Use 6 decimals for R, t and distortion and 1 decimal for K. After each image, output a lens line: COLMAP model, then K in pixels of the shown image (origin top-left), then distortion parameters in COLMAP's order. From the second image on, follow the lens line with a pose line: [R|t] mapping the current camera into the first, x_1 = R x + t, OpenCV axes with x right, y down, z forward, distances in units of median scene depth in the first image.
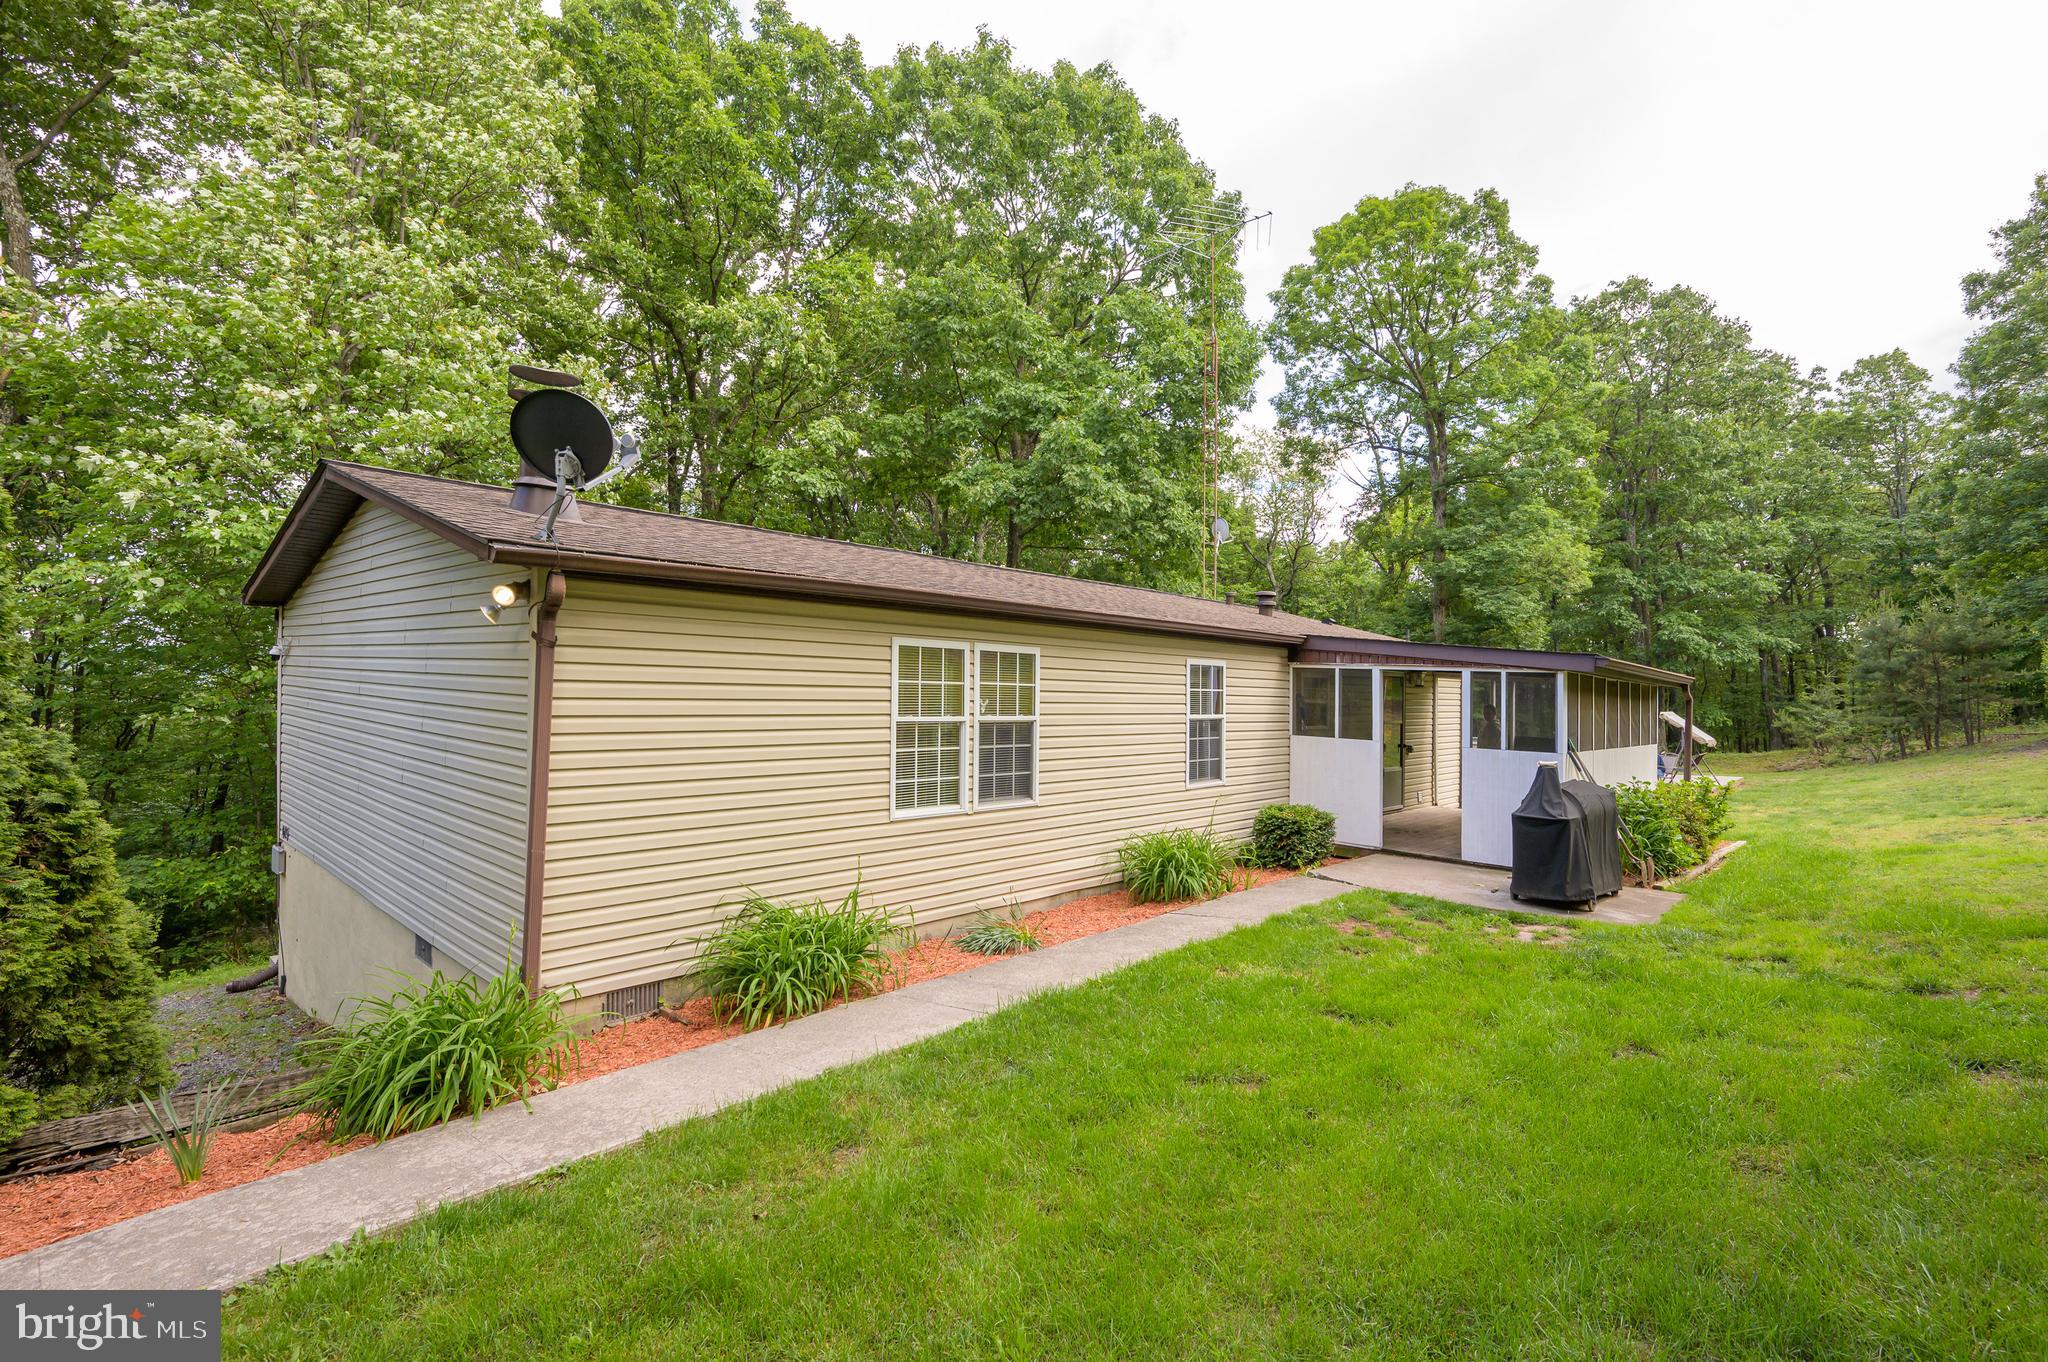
lens RADIAL K [[929.0, 0, 1026.8], [0, 929.0, 701.5], [0, 0, 1]] dist [0.024713, -0.000359]
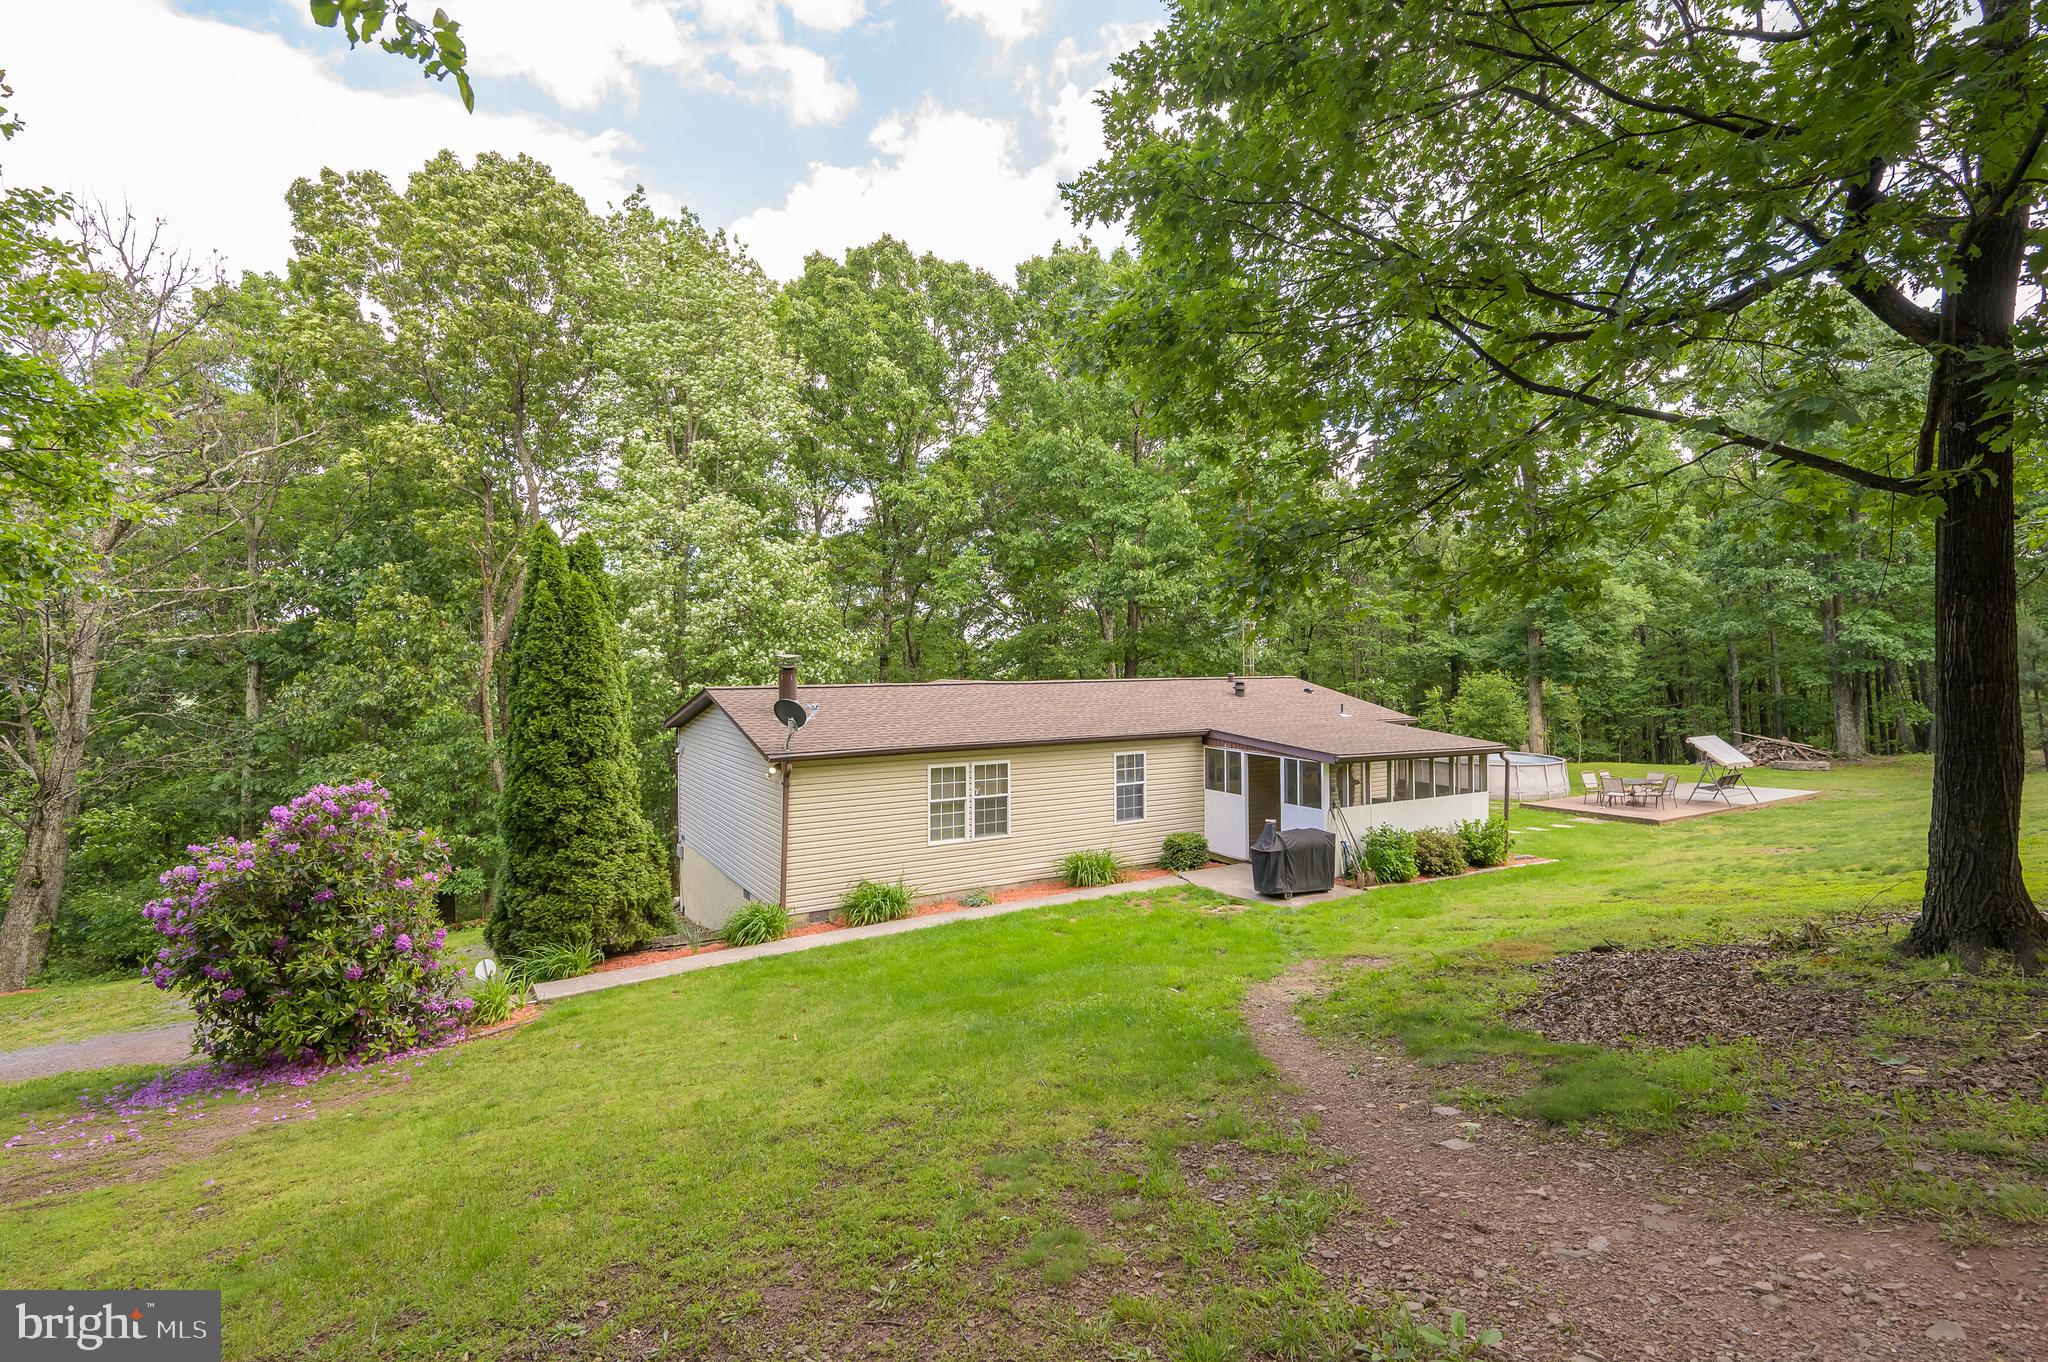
lens RADIAL K [[969.5, 0, 1031.7], [0, 969.5, 662.8], [0, 0, 1]] dist [0.015922, -0.000287]
pose [[0.965869, -0.019085, -0.258326, 0.648150], [0.018113, 0.999817, -0.006142, -0.271089], [0.258396, 0.001253, 0.966038, -1.100815]]
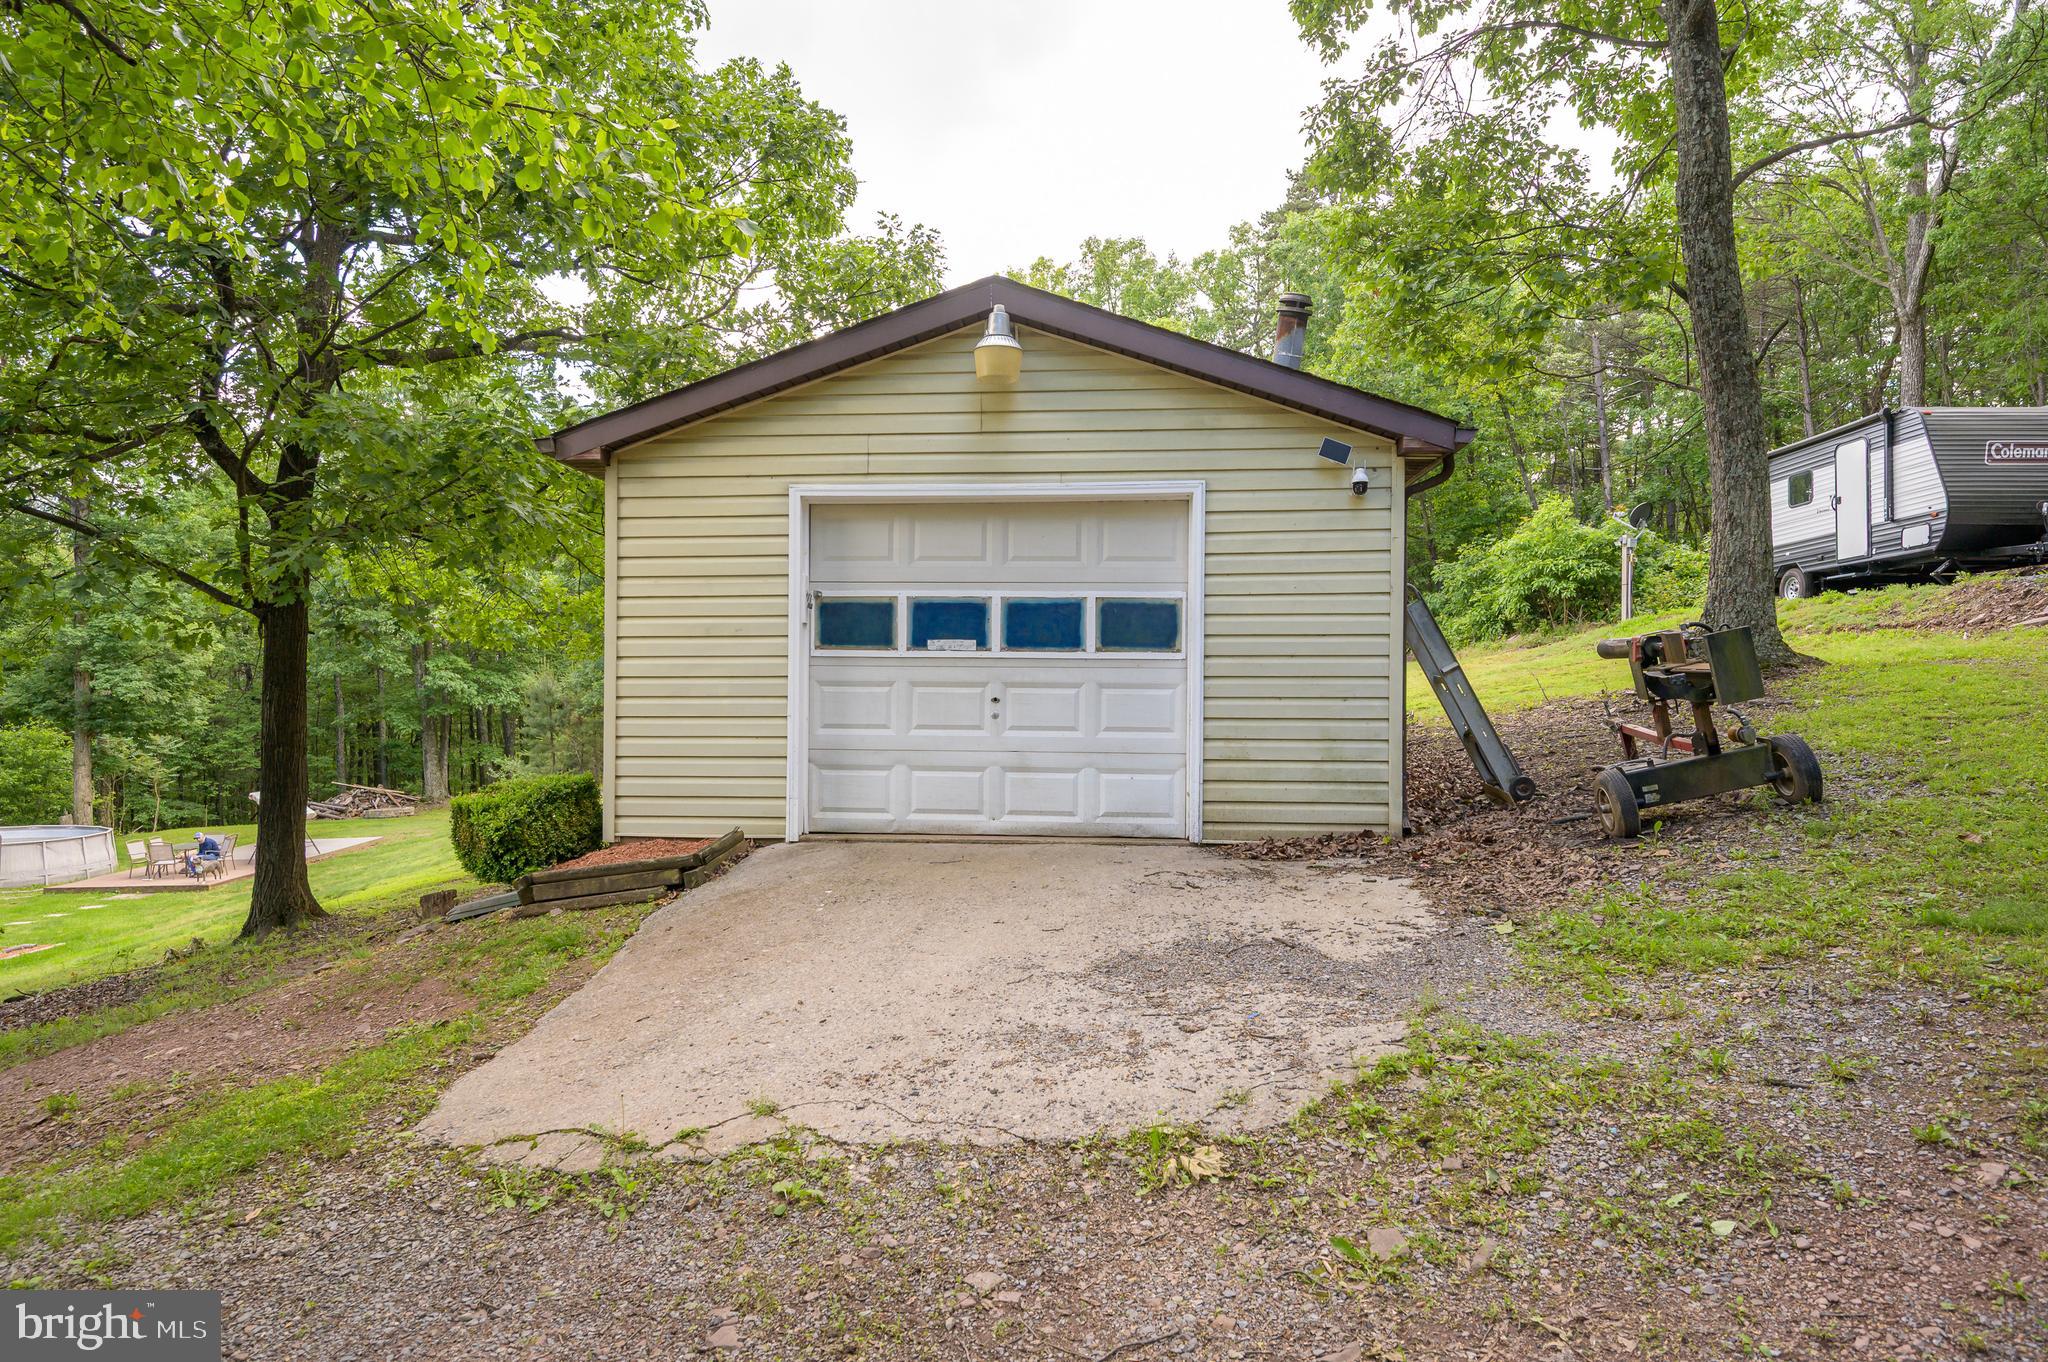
lens RADIAL K [[1254.3, 0, 1015.2], [0, 1254.3, 679.0], [0, 0, 1]] dist [-0.001400, -0.000267]
pose [[0.679991, -0.005901, 0.733197, 0.674626], [0.012002, 0.999923, -0.003084, -0.323318], [-0.733123, 0.010897, 0.680009, -1.880621]]
